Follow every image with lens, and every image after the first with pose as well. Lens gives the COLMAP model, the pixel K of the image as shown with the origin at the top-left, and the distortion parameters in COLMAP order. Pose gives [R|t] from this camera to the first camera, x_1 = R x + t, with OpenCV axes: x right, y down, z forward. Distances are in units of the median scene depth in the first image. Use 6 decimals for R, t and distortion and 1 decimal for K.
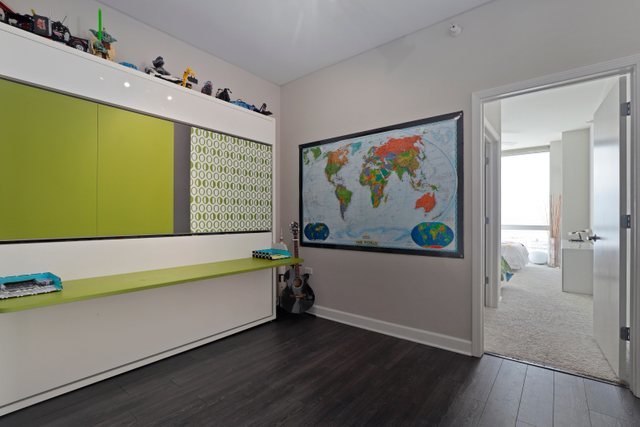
lens RADIAL K [[297.0, 0, 327.4], [0, 297.0, 217.0], [0, 0, 1]] dist [-0.017570, 0.000280]
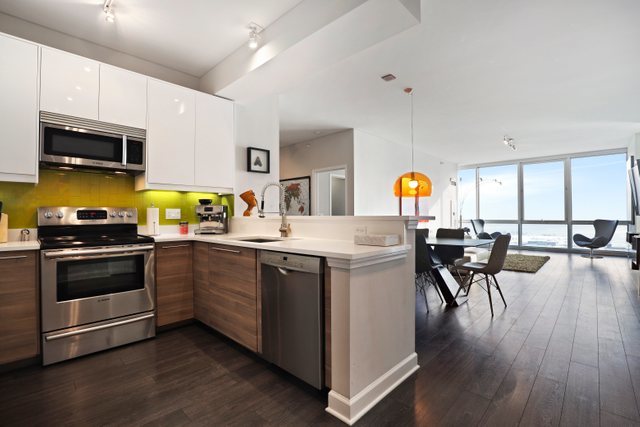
lens RADIAL K [[294.7, 0, 325.6], [0, 294.7, 213.6], [0, 0, 1]] dist [-0.025950, 0.000478]
pose [[0.995617, -0.005186, -0.093381, 0.771253], [0.004949, 0.999984, -0.002768, 0.000928], [0.093394, 0.002293, 0.995627, -1.550457]]
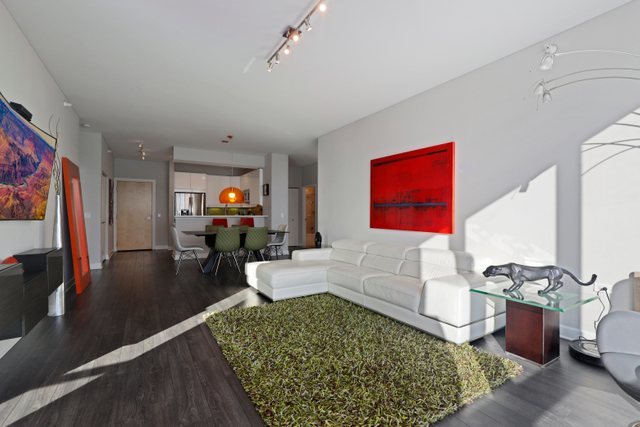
lens RADIAL K [[288.8, 0, 324.6], [0, 288.8, 213.9], [0, 0, 1]] dist [-0.013465, 0.000015]
pose [[-0.340466, -0.004045, -0.940248, 2.994219], [-0.000090, 0.999991, -0.004269, 0.003171], [0.940257, -0.001369, -0.340463, 1.503310]]
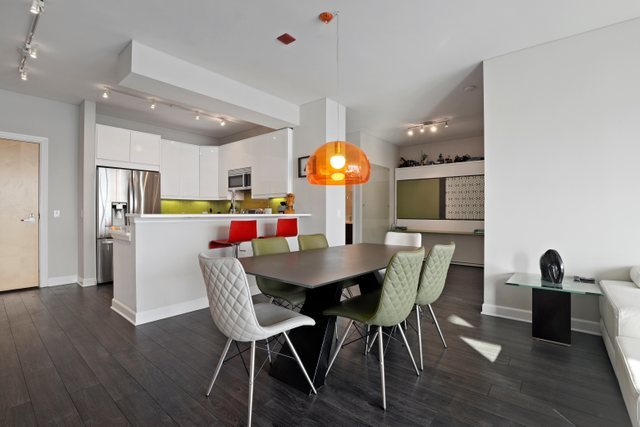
lens RADIAL K [[294.7, 0, 325.6], [0, 294.7, 213.6], [0, 0, 1]] dist [-0.025950, 0.000478]
pose [[-0.025318, 0.000359, -0.999679, 2.003868], [0.000776, 1.000000, 0.000339, 0.005963], [0.999679, -0.000767, -0.025318, 0.001931]]
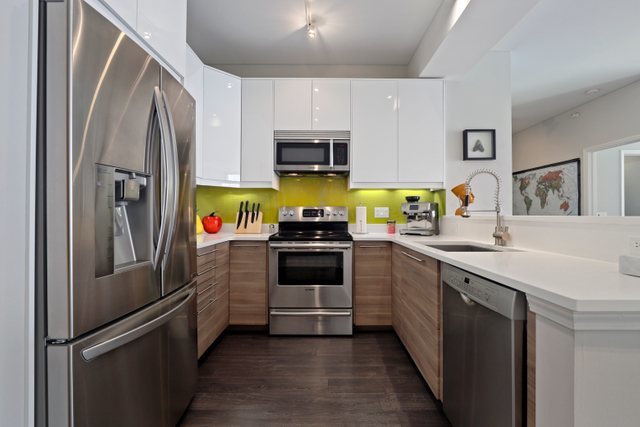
lens RADIAL K [[296.5, 0, 323.7], [0, 296.5, 213.0], [0, 0, 1]] dist [-0.013253, 0.000516]
pose [[0.617352, -0.003813, -0.786678, 0.834049], [0.000923, 0.999991, -0.004123, 0.002331], [0.786687, 0.001819, 0.617350, -1.318822]]
